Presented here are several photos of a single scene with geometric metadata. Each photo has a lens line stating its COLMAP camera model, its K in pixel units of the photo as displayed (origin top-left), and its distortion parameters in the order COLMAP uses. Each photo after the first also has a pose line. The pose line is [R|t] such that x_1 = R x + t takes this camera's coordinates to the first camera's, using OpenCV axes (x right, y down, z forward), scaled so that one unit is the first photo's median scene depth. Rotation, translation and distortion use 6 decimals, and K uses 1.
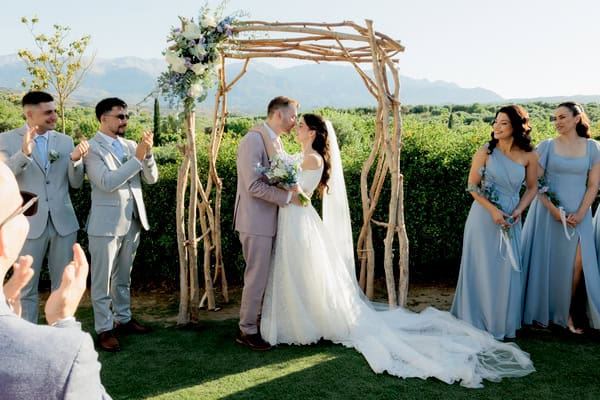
lens RADIAL K [[472.1, 0, 300.0], [0, 472.1, 200.0], [0, 0, 1]] dist [-0.007862, -0.000965]
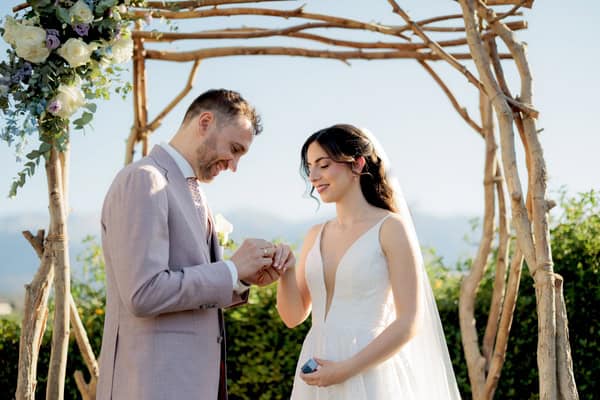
lens RADIAL K [[889.7, 0, 317.1], [0, 889.7, 199.3], [0, 0, 1]] dist [-0.004113, 0.049036]
pose [[0.998927, -0.044547, -0.012665, 0.015551], [0.039261, 0.959609, -0.278584, 0.089827], [0.024564, 0.277788, 0.960328, 0.218409]]
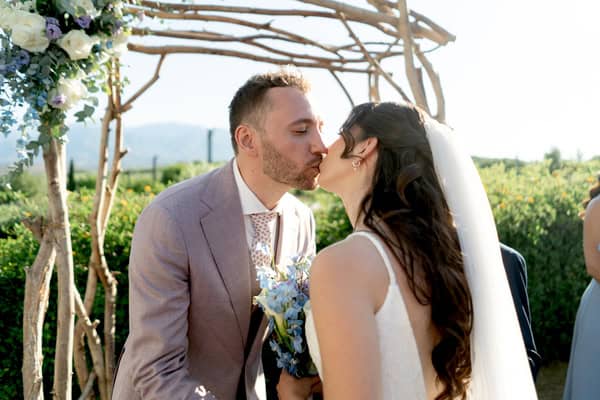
lens RADIAL K [[462.9, 0, 300.0], [0, 462.9, 200.0], [0, 0, 1]] dist [-0.006121, -0.005940]
pose [[0.954087, -0.035604, 0.297406, -0.138424], [0.067549, 0.992908, -0.097832, -0.071754], [-0.291813, 0.113430, 0.949726, 0.501973]]
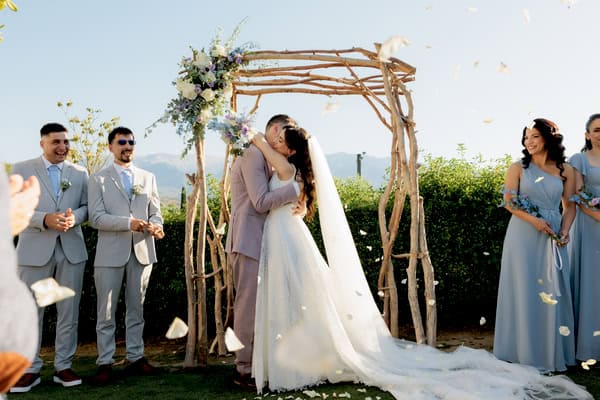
lens RADIAL K [[462.9, 0, 300.0], [0, 462.9, 200.0], [0, 0, 1]] dist [-0.006121, -0.005940]
pose [[0.998633, -0.029105, -0.043417, 0.013154], [0.021131, 0.984530, -0.173940, 0.105851], [0.047808, 0.172785, 0.983799, 0.077874]]
